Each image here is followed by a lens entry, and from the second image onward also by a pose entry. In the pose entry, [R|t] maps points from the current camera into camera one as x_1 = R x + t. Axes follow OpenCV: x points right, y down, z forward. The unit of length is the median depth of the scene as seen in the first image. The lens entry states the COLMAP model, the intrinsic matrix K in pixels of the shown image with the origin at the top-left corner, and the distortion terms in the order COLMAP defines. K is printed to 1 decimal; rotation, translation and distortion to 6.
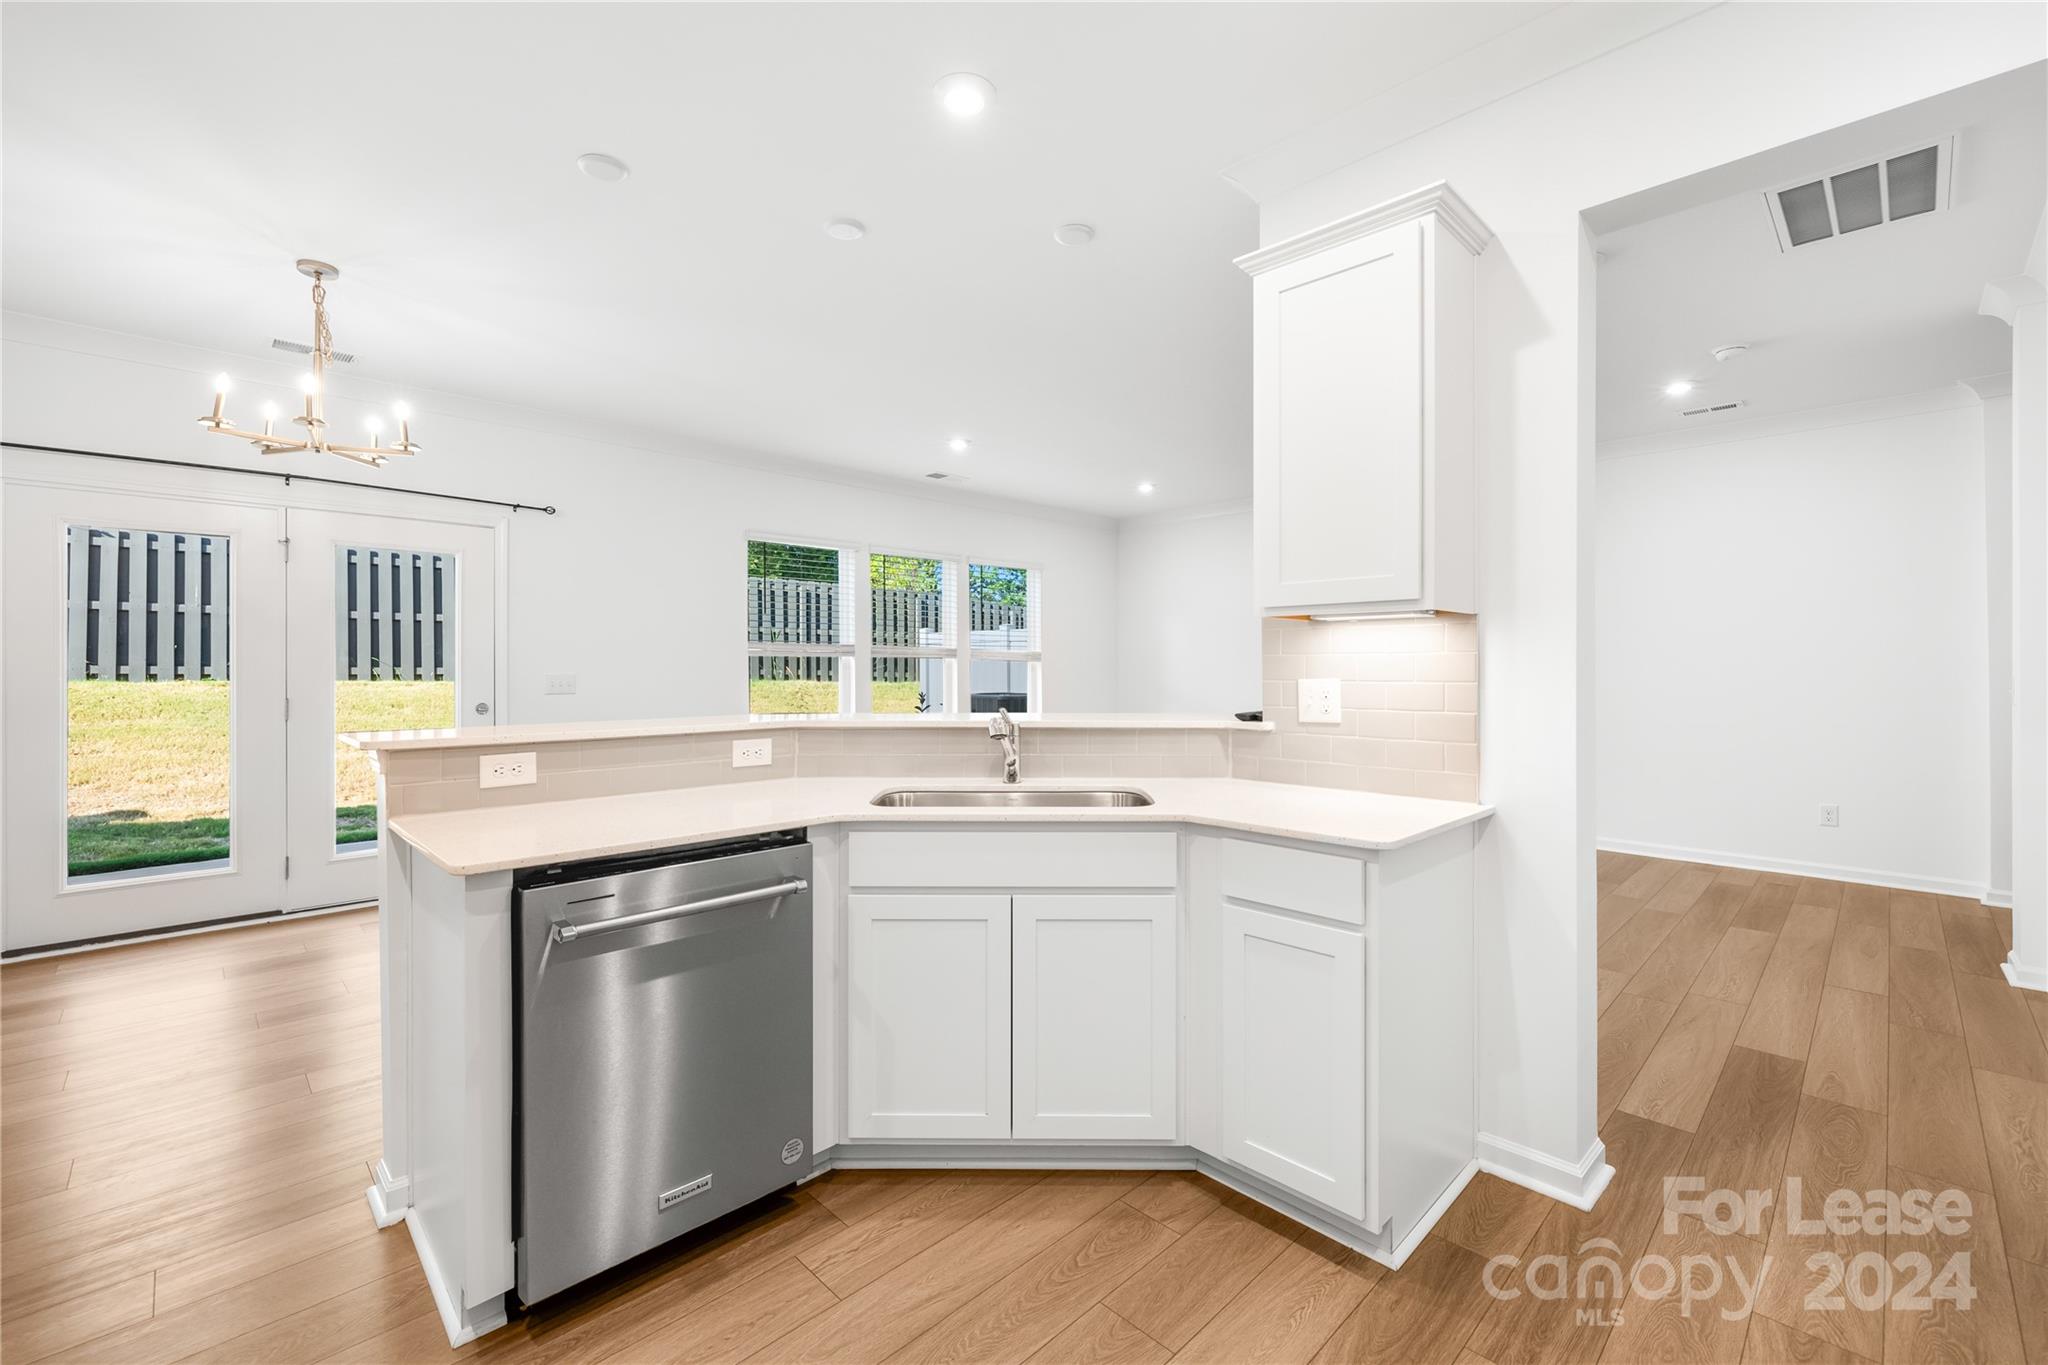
lens RADIAL K [[872.4, 0, 1007.5], [0, 872.4, 664.3], [0, 0, 1]] dist [0.001581, -0.000524]
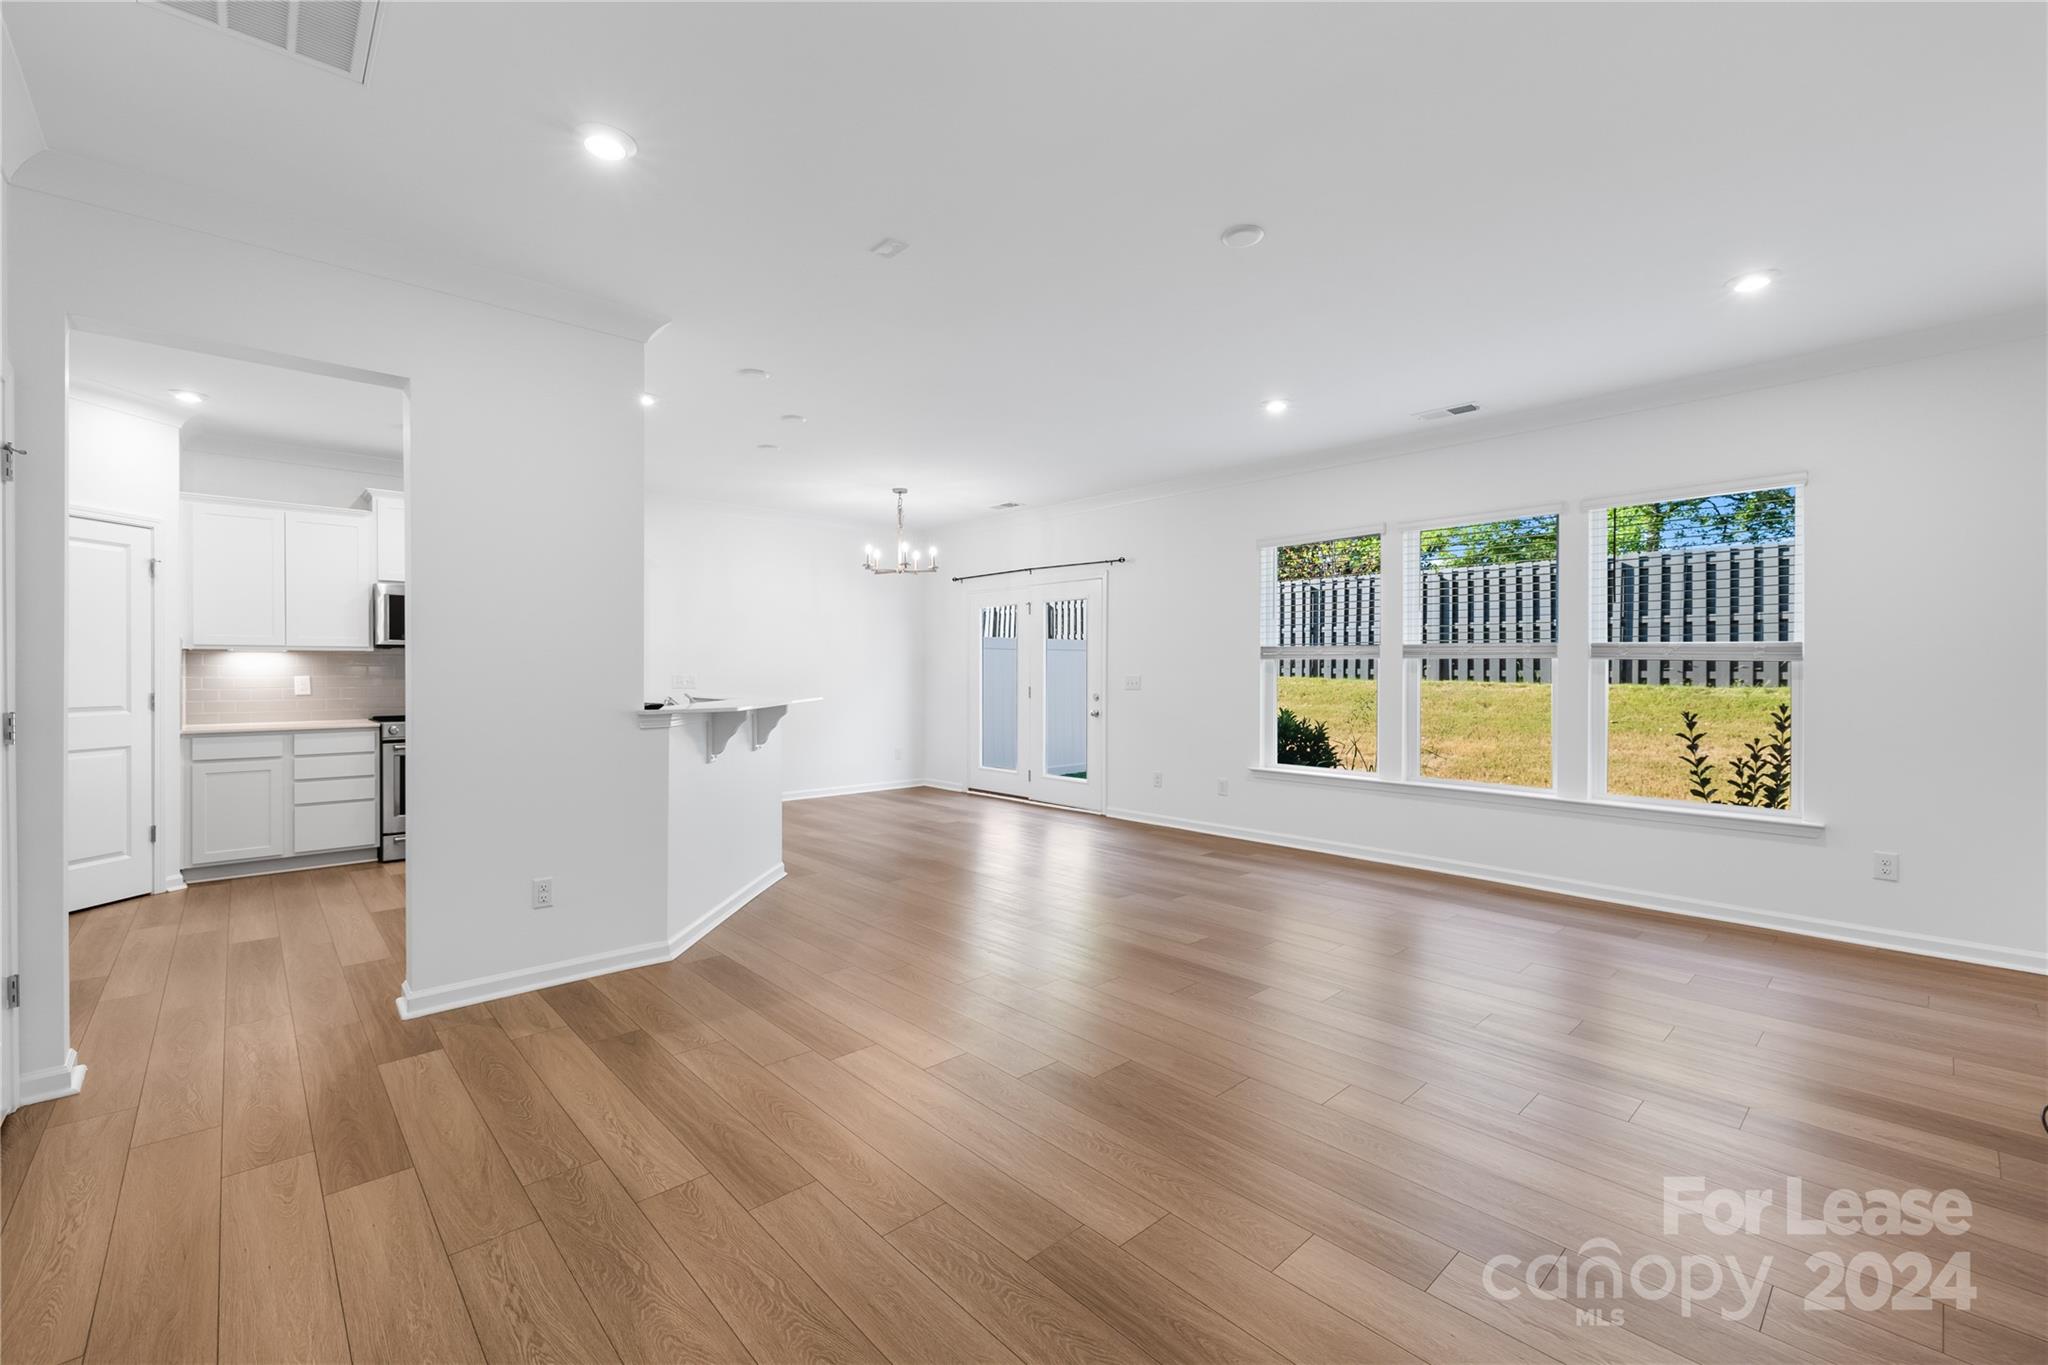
lens RADIAL K [[872.4, 0, 1023.0], [0, 872.4, 669.8], [0, 0, 1]] dist [0.001581, -0.000524]
pose [[-0.041528, 0.002955, -0.999133, 0.568549], [-0.001381, 0.999995, 0.003015, 0.000315], [0.999136, 0.001505, -0.041524, 0.566214]]
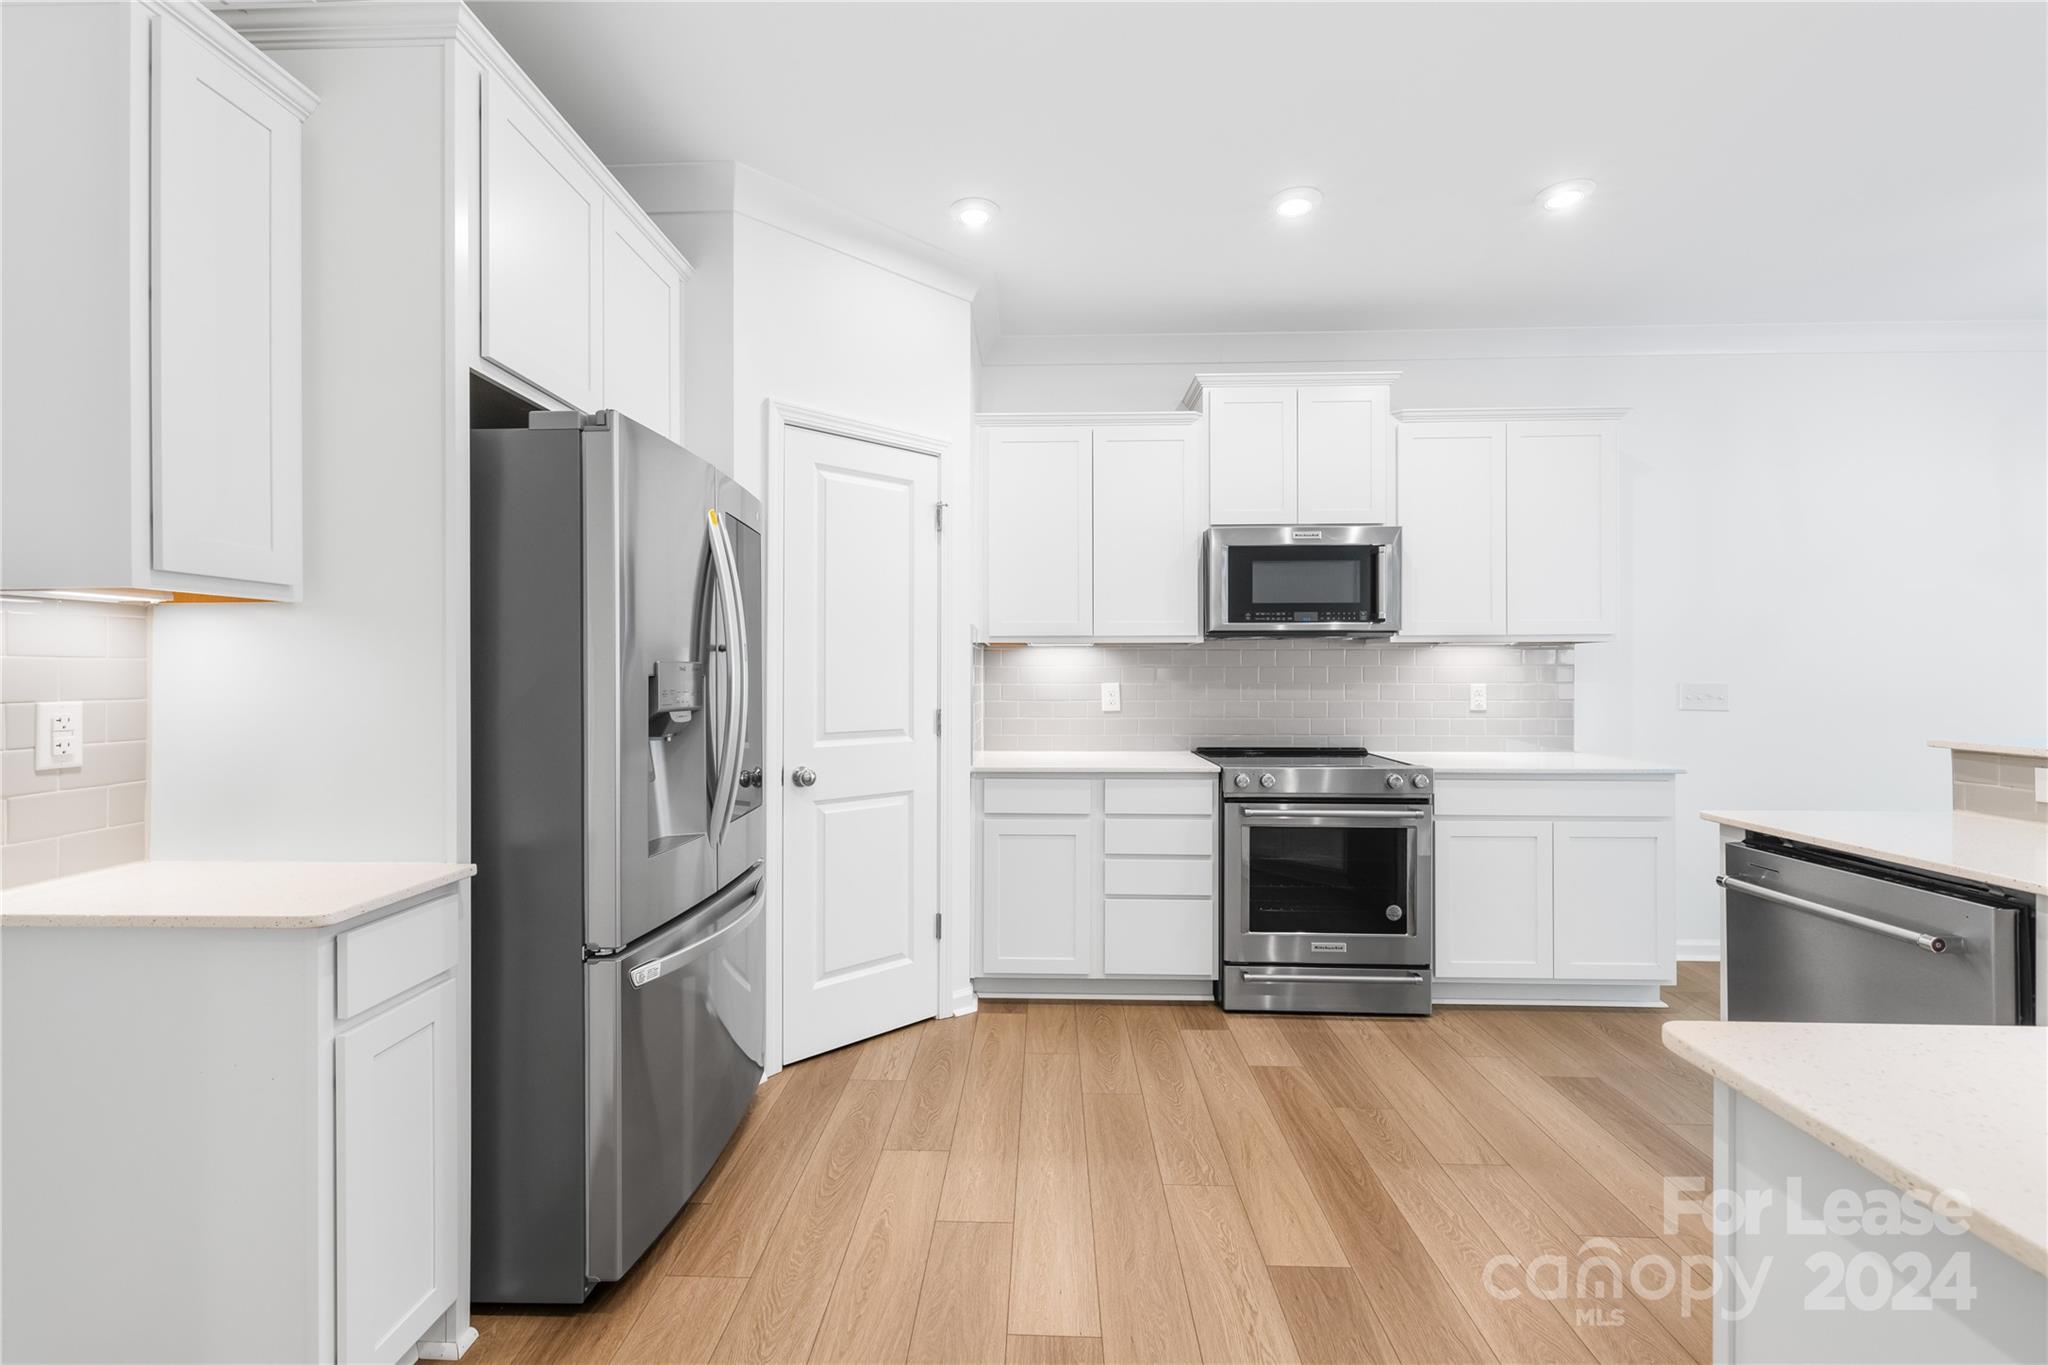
lens RADIAL K [[872.4, 0, 1007.5], [0, 872.4, 691.3], [0, 0, 1]] dist [0.001581, -0.000524]
pose [[-0.732273, 0.017892, -0.680776, 0.228132], [-0.000416, 0.999643, 0.026720, 0.000634], [0.681011, 0.019850, -0.732004, 0.241968]]
